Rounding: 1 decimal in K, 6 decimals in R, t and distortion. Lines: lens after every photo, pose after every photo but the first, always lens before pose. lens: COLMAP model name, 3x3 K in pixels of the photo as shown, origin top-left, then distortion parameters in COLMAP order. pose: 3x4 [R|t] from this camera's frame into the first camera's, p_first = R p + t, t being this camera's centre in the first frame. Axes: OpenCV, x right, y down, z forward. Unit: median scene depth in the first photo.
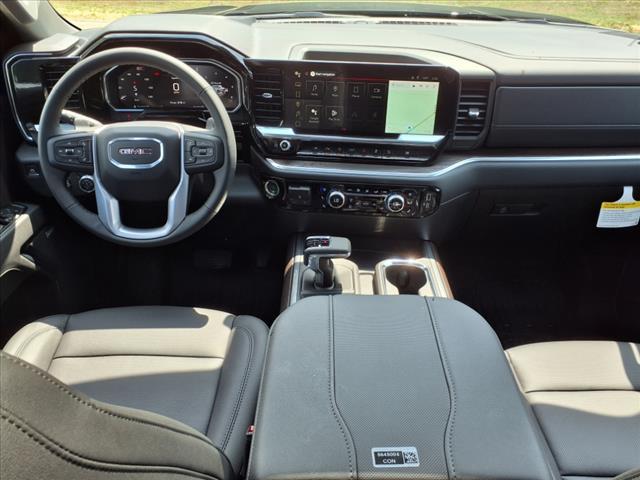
lens RADIAL K [[670.6, 0, 320.0], [0, 670.6, 240.0], [0, 0, 1]] dist [0.111724, -0.012630]
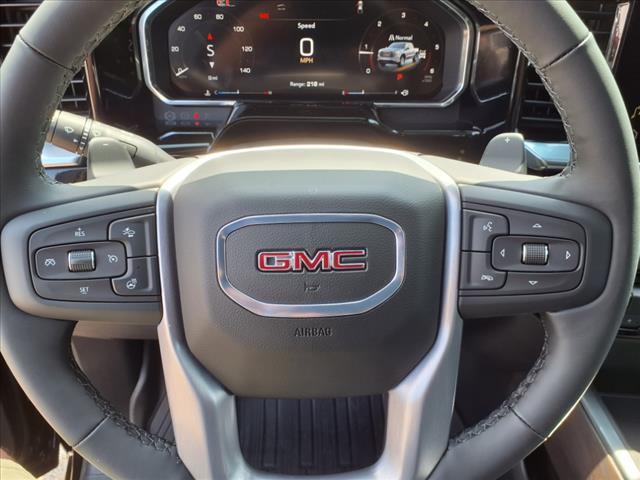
lens RADIAL K [[676.9, 0, 320.0], [0, 676.9, 240.0], [0, 0, 1]] dist [-0.001442, -0.011886]
pose [[0.998146, -0.007897, 0.060345, -0.279790], [0.005980, 0.999474, 0.031890, -0.144826], [-0.060565, -0.031470, 0.997668, 0.699487]]
